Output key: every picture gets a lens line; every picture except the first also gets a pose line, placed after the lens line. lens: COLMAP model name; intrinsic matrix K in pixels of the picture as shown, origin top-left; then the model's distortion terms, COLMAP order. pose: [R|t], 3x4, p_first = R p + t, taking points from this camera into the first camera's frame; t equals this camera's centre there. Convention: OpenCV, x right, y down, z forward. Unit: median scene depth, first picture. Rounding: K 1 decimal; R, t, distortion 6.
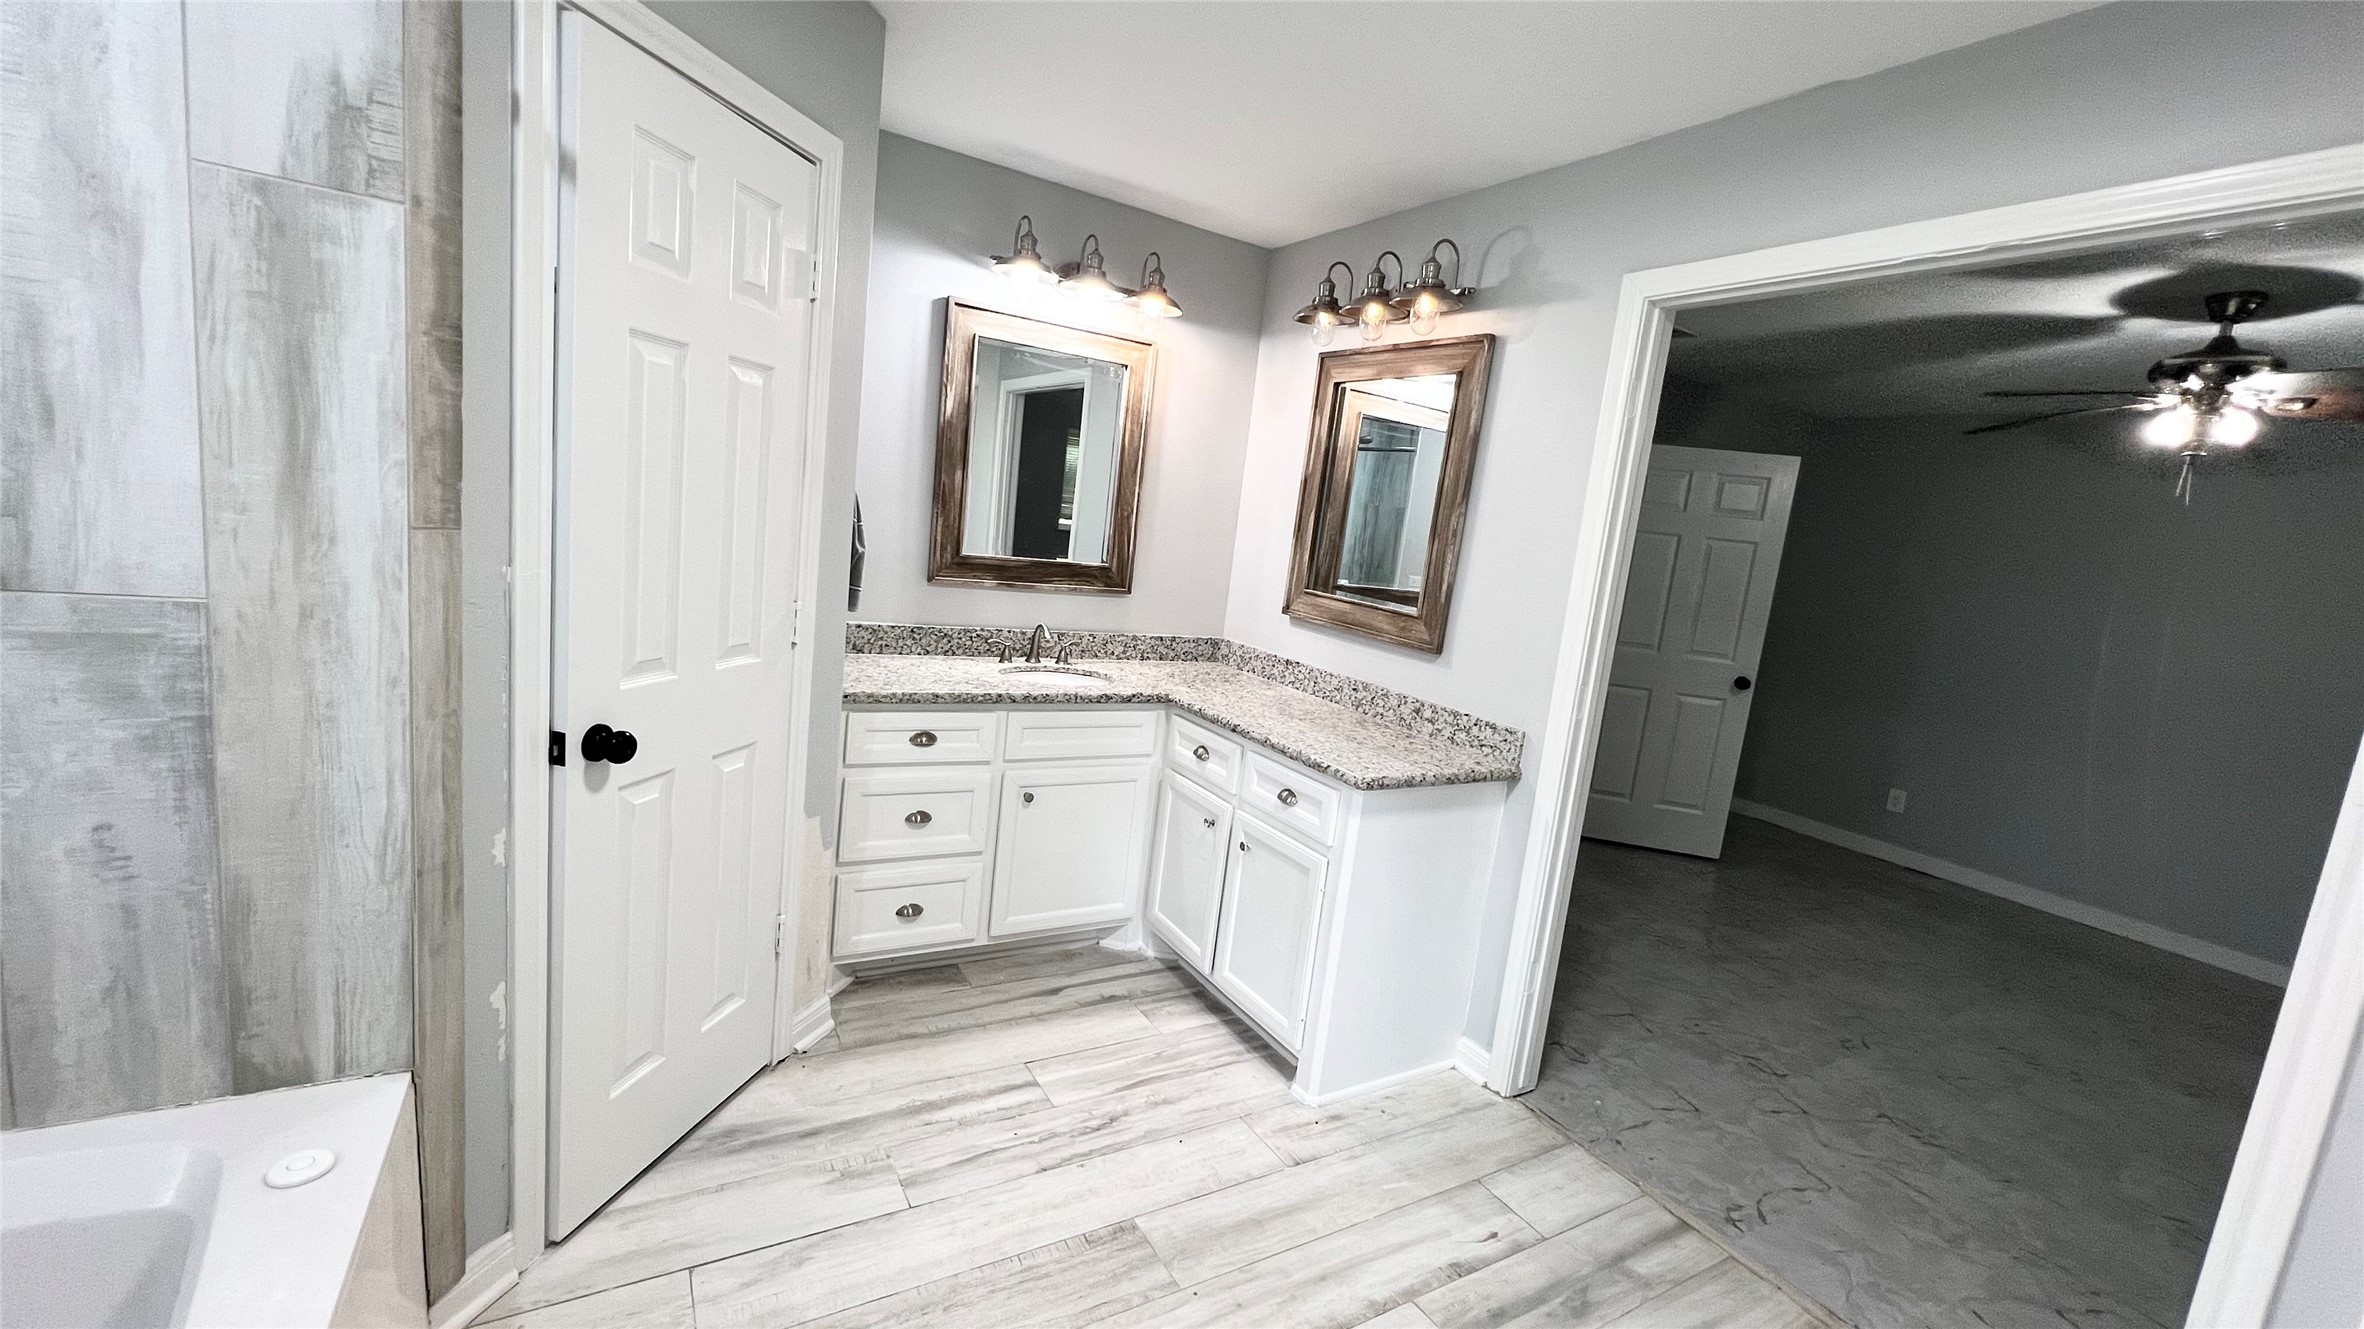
lens RADIAL K [[956.3, 0, 1167.5], [0, 956.3, 664.0], [0, 0, 1]] dist [-0.001010, 0.000808]
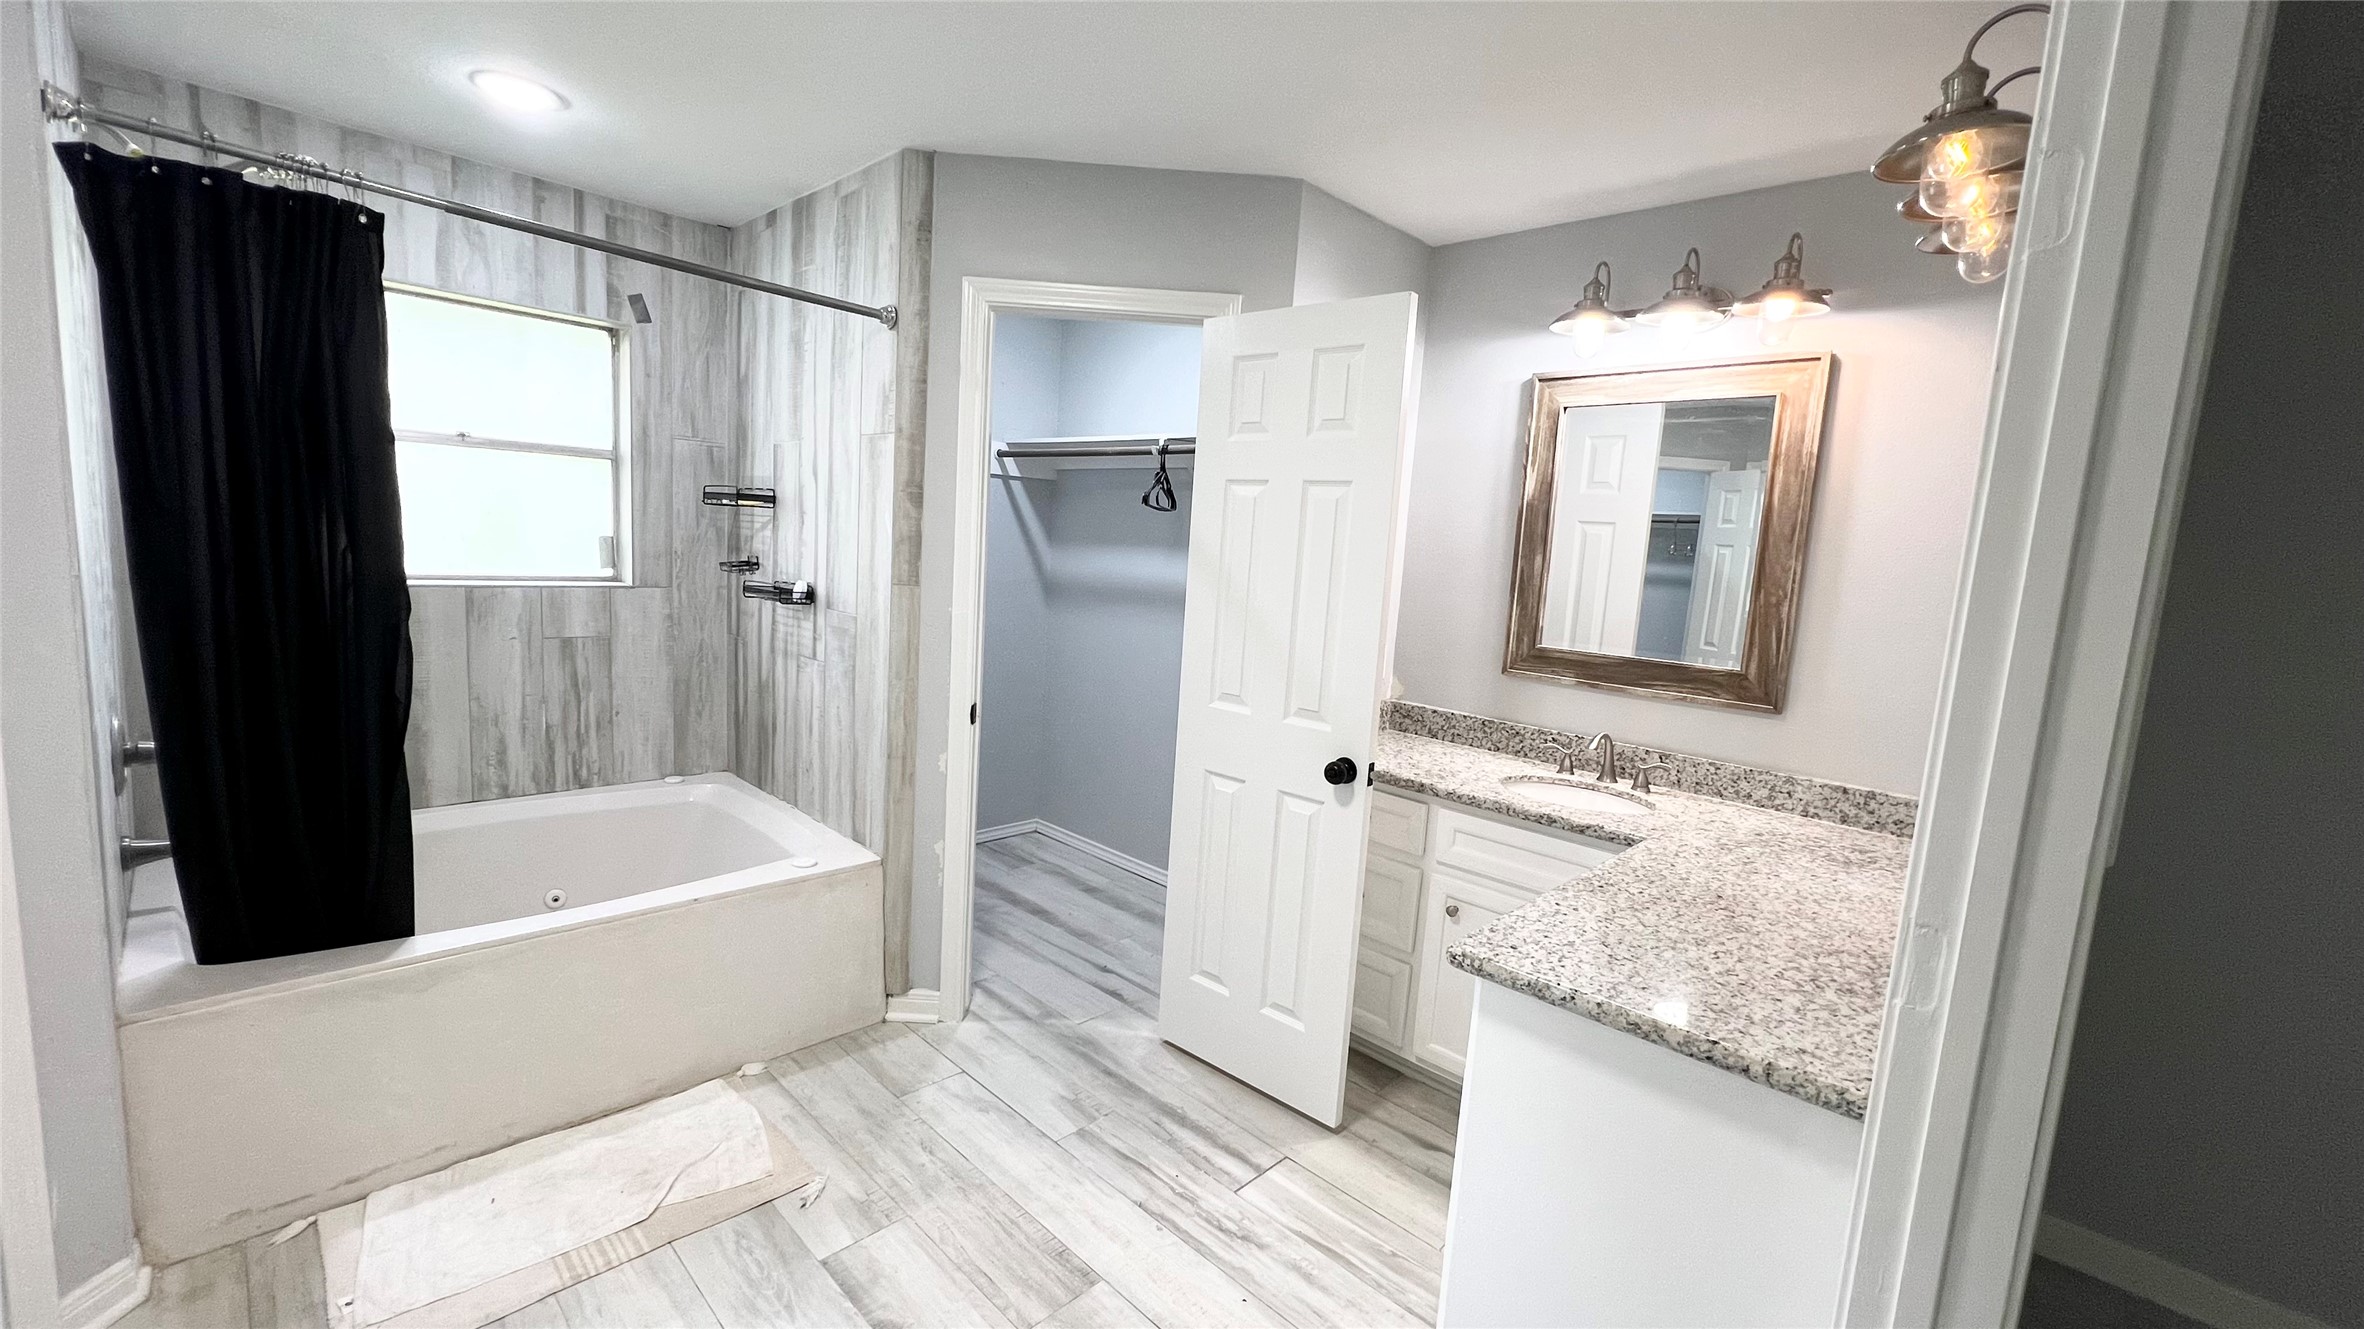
lens RADIAL K [[956.3, 0, 1179.3], [0, 956.3, 662.1], [0, 0, 1]] dist [-0.001010, 0.000808]
pose [[0.267767, 0.025784, -0.963139, 0.776353], [-0.182078, 0.982984, -0.024305, -0.022109], [0.946123, 0.181874, 0.267905, 0.602700]]
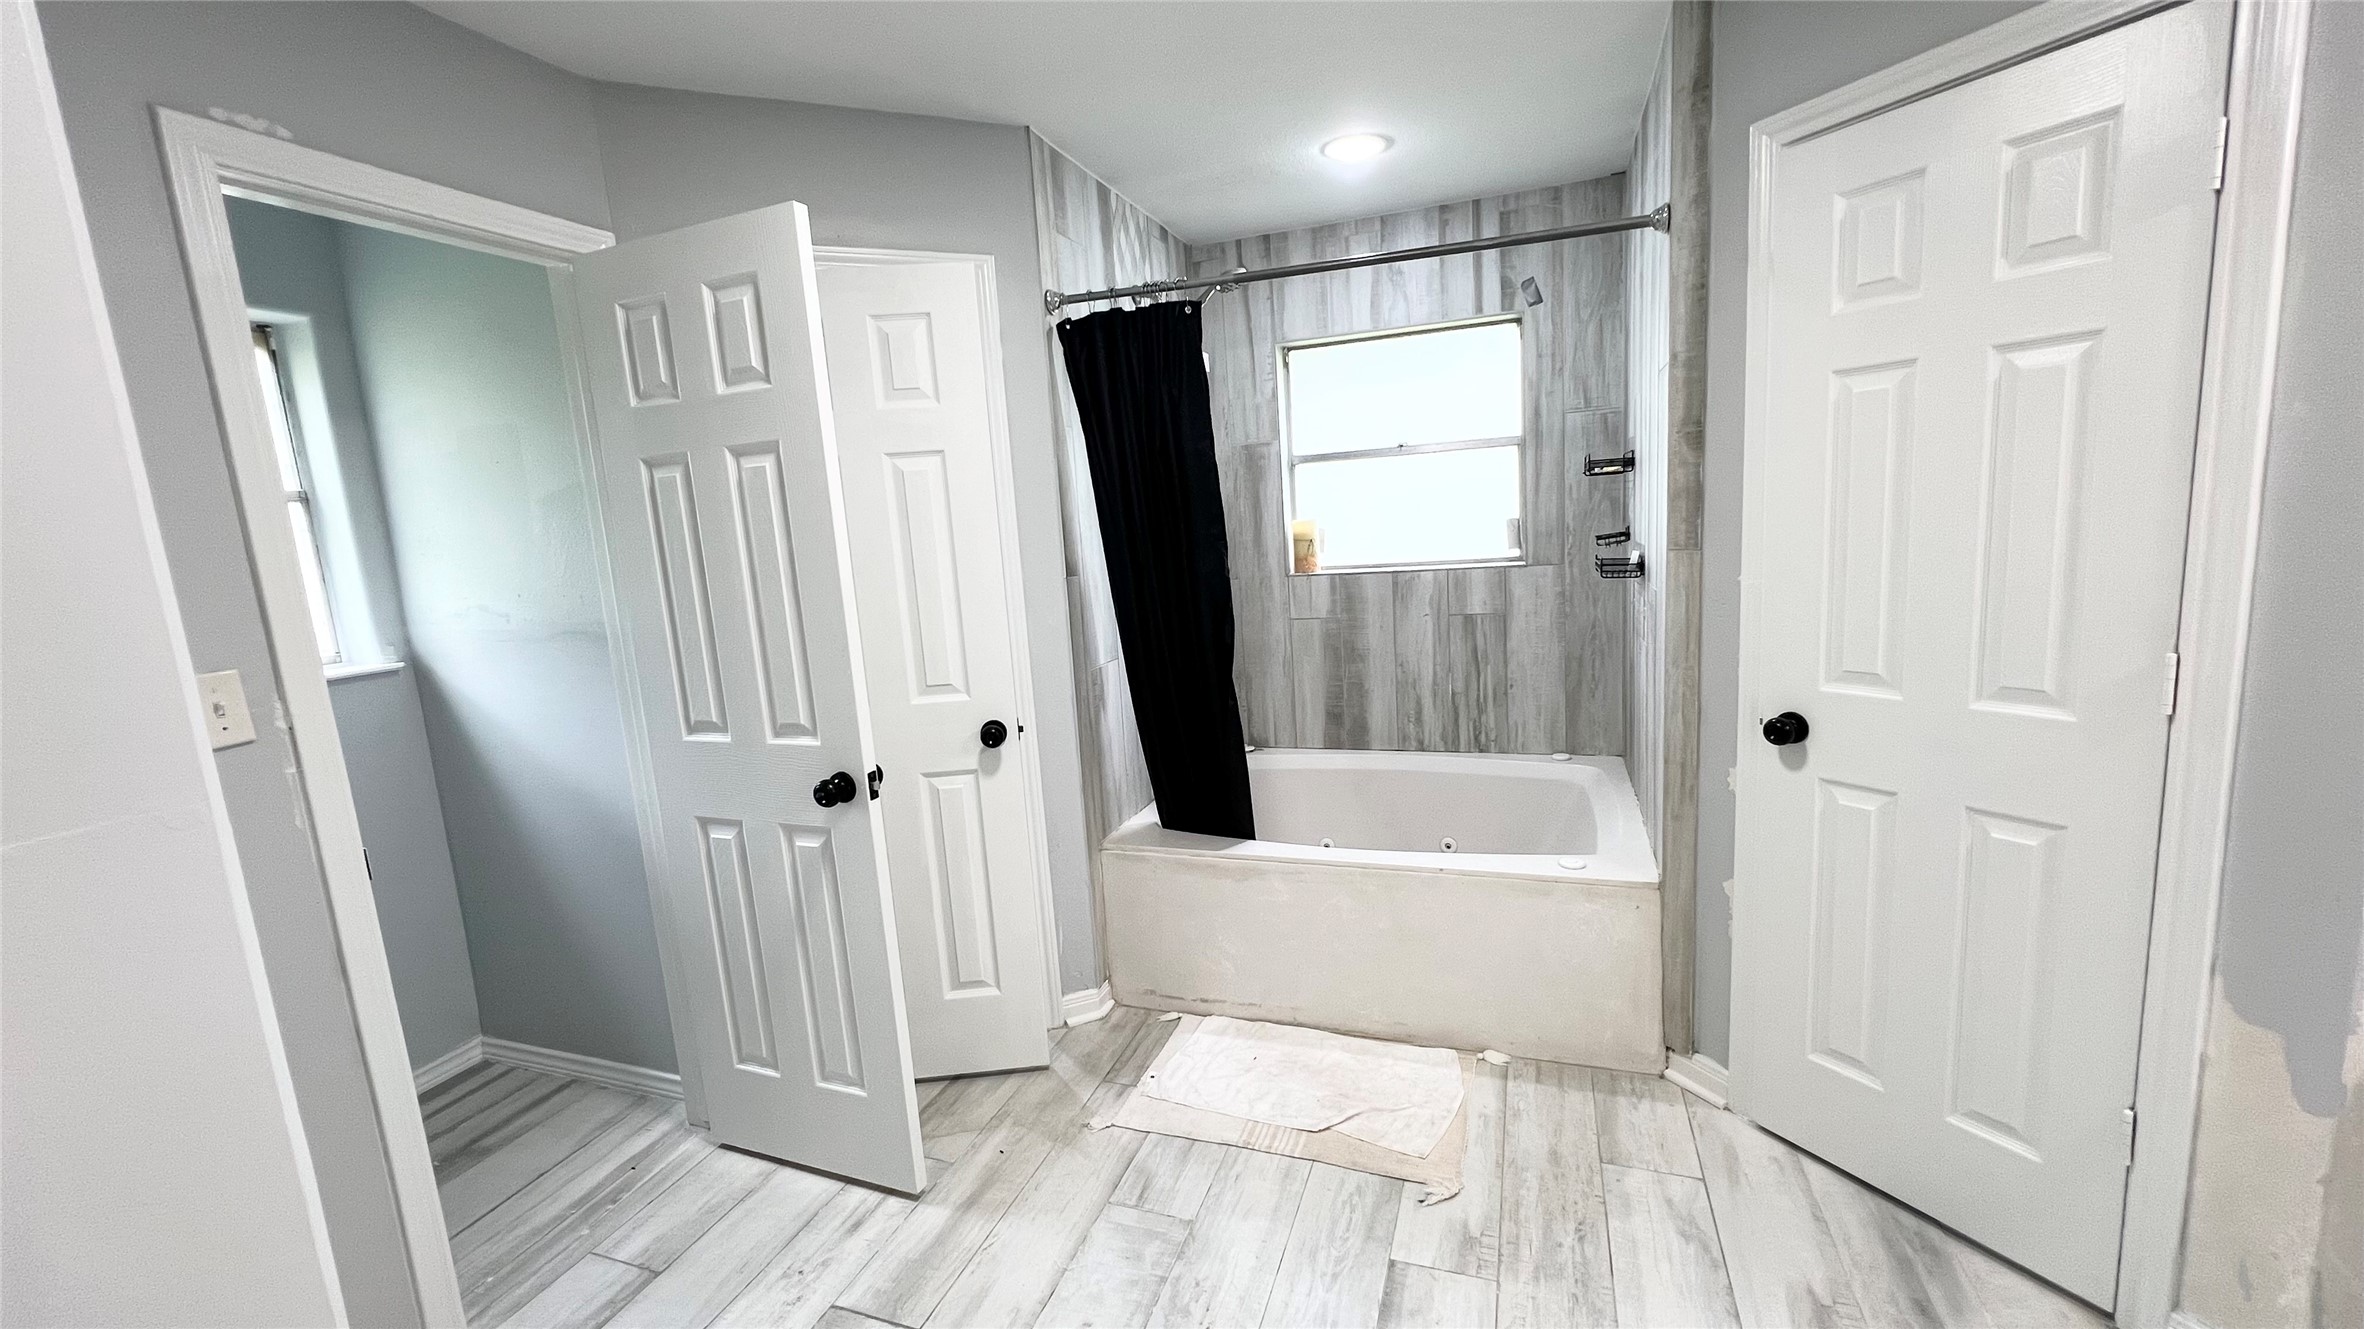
lens RADIAL K [[956.3, 0, 1167.6], [0, 956.3, 662.0], [0, 0, 1]] dist [-0.001010, 0.000808]
pose [[-0.777317, 0.032383, -0.628275, 0.540907], [-0.119608, 0.972852, 0.198125, -0.100803], [0.617635, 0.229153, -0.752341, 1.000467]]
